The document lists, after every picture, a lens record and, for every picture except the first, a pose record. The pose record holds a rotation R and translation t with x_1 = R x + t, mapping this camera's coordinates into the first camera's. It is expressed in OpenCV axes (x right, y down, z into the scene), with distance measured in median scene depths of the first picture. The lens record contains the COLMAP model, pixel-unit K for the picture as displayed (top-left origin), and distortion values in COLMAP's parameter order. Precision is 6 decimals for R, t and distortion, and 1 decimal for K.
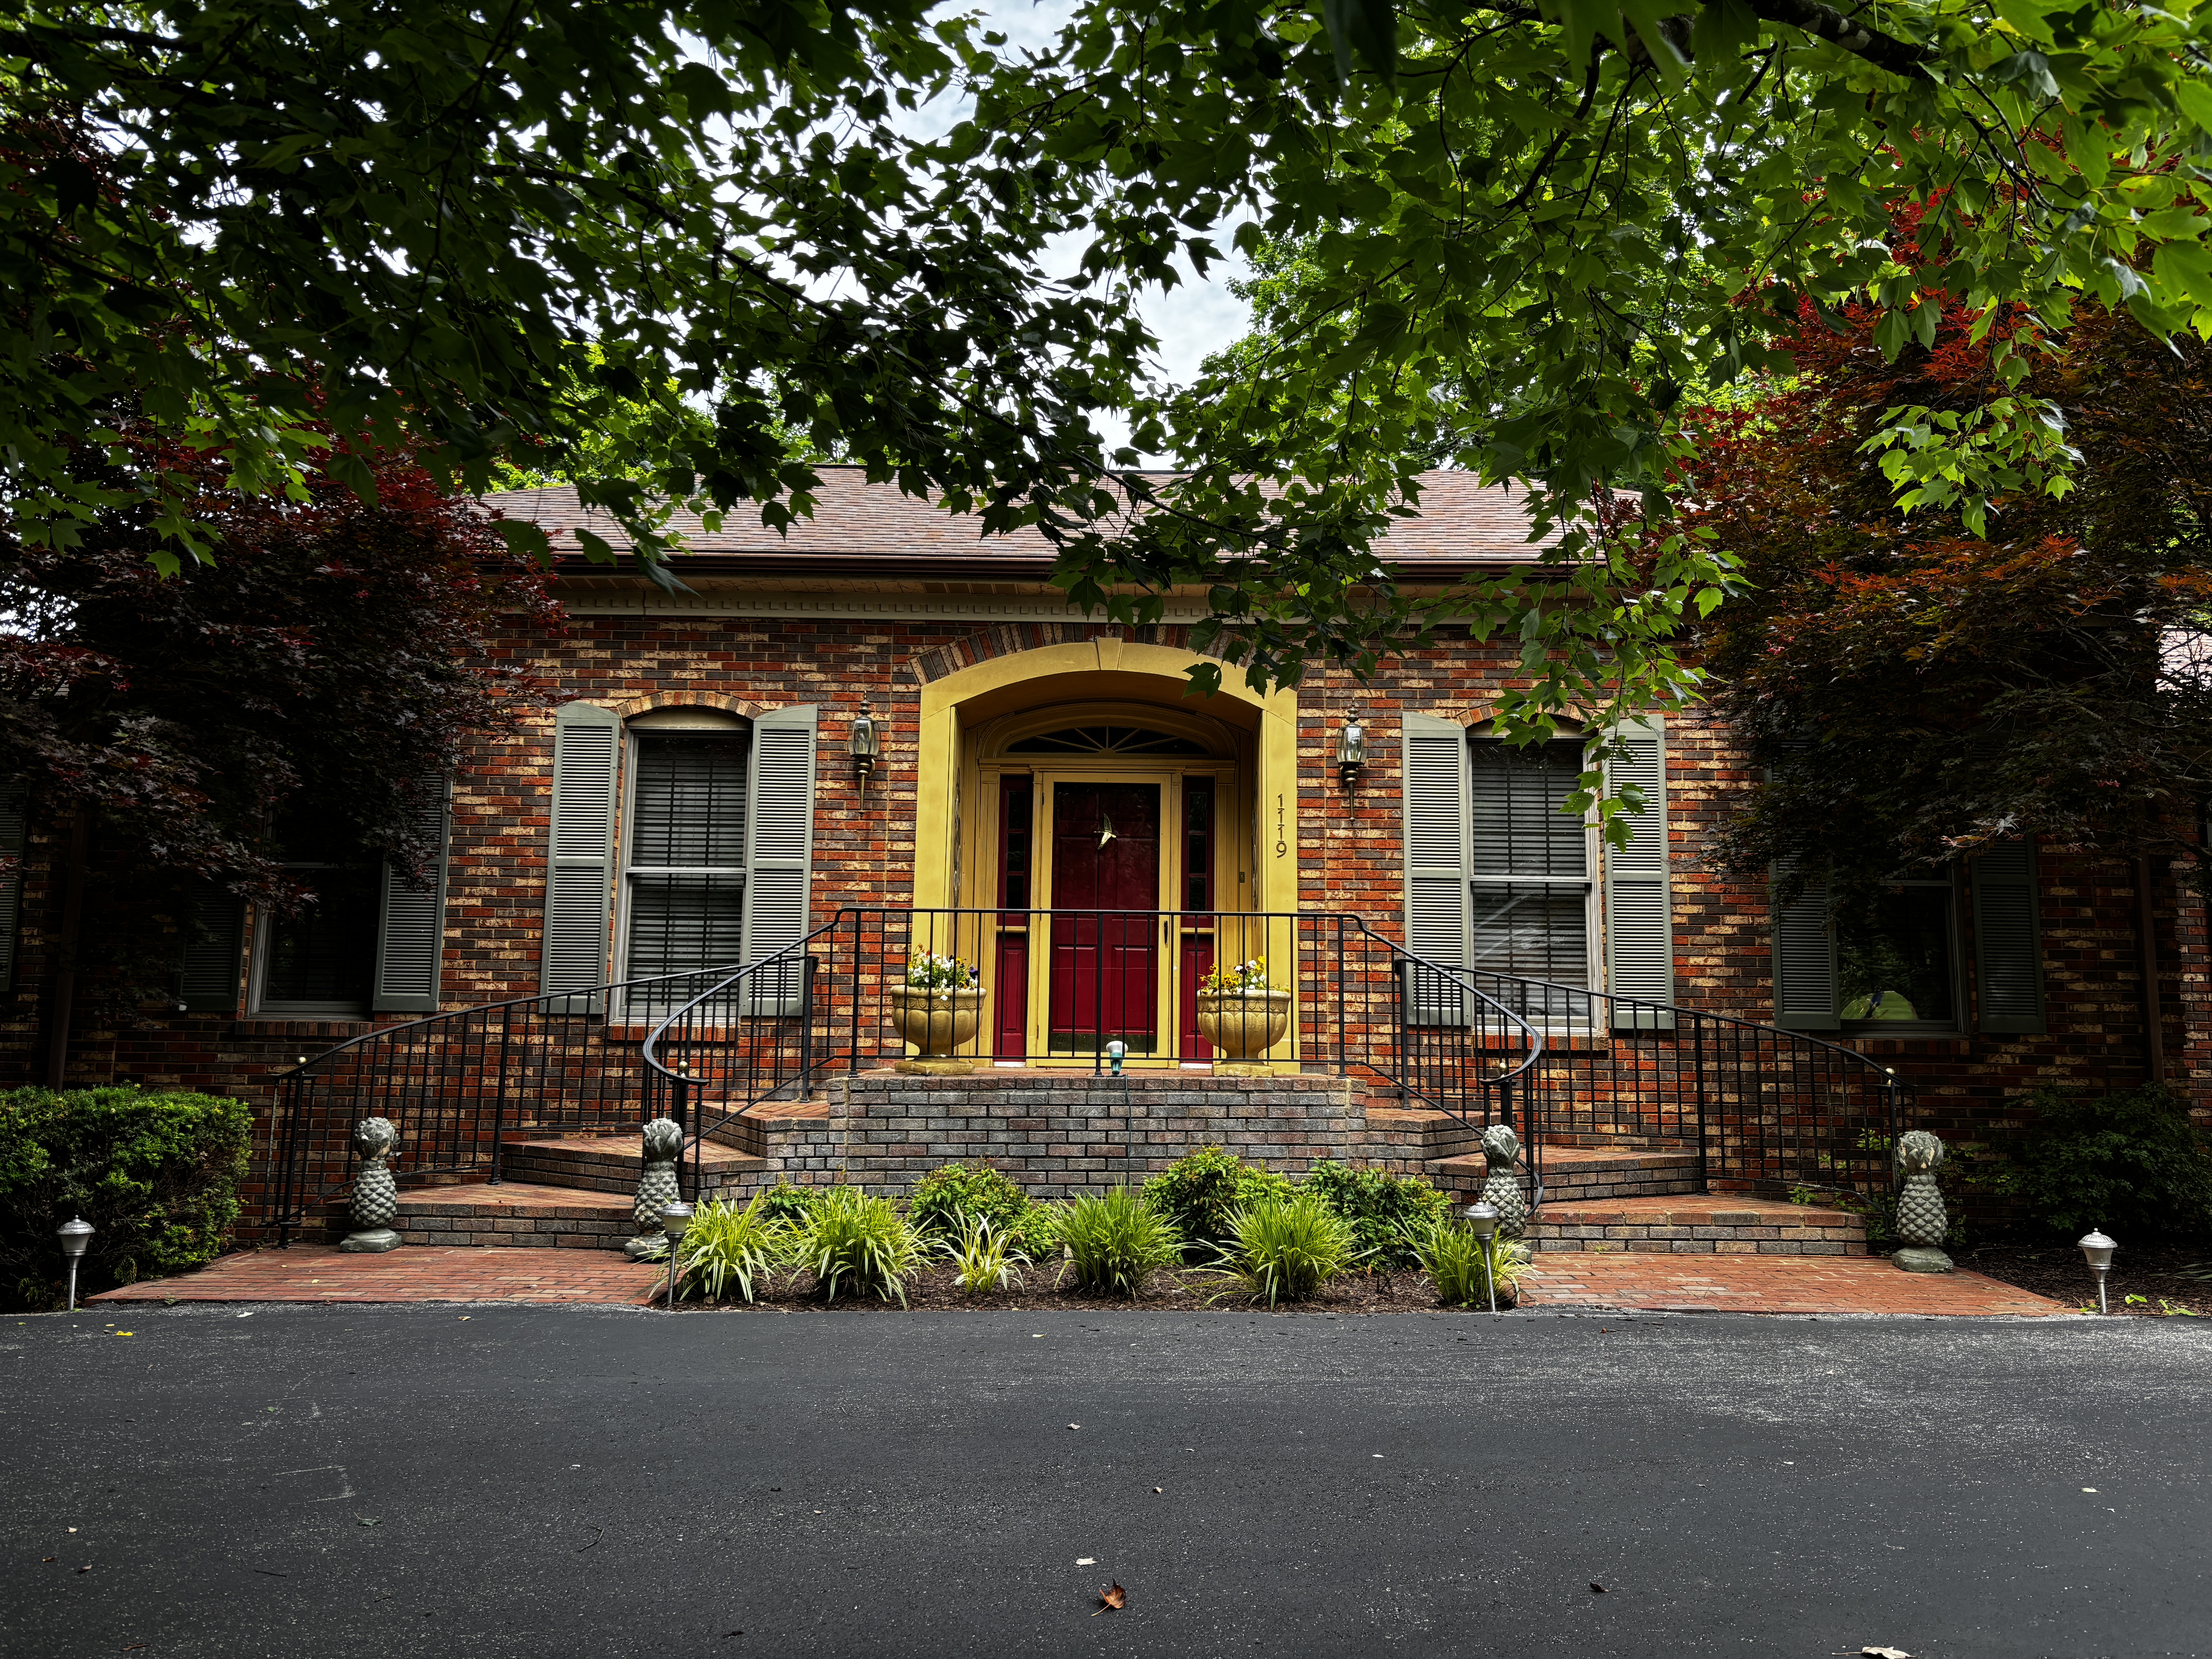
lens RADIAL K [[1677.7, 0, 1132.5], [0, 1677.7, 826.7], [0, 0, 1]] dist [0.167308, -0.279236]
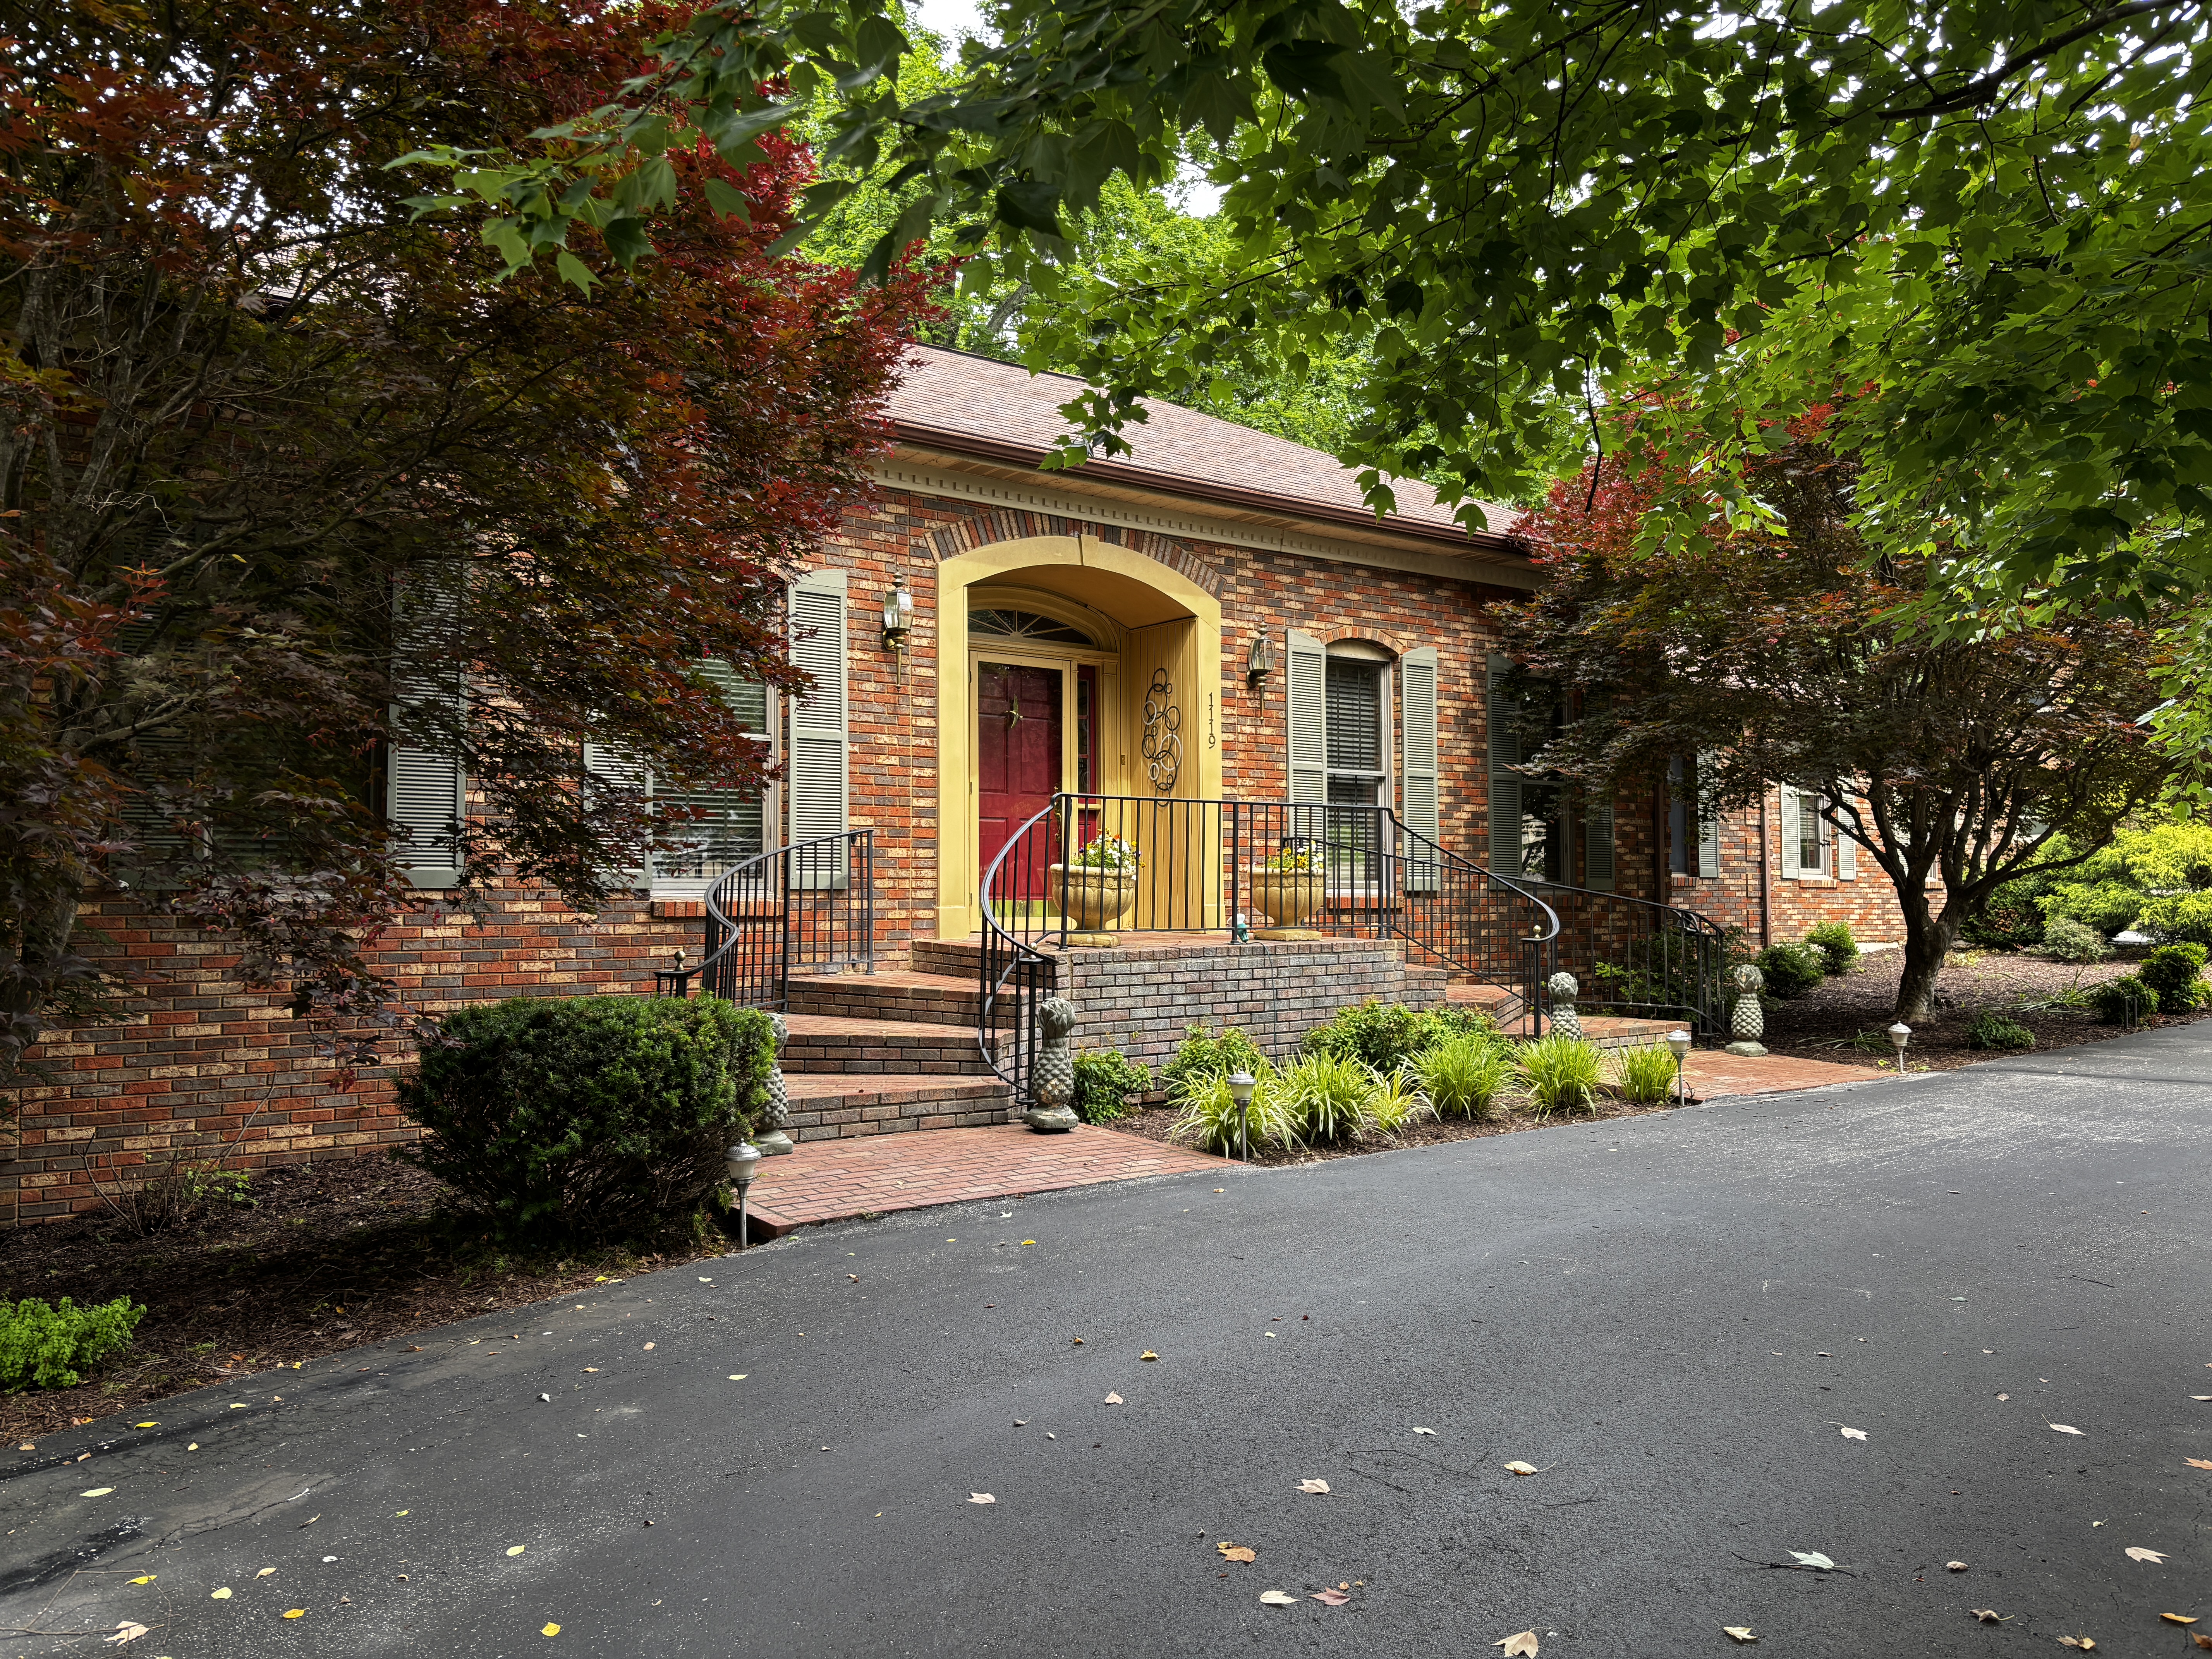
lens RADIAL K [[1677.7, 0, 1132.5], [0, 1677.7, 826.7], [0, 0, 1]] dist [0.167308, -0.279236]
pose [[0.794648, 0.011639, 0.606959, -0.649961], [-0.072709, 0.994444, 0.076124, -0.011925], [-0.602700, -0.104623, 0.791079, 0.117664]]
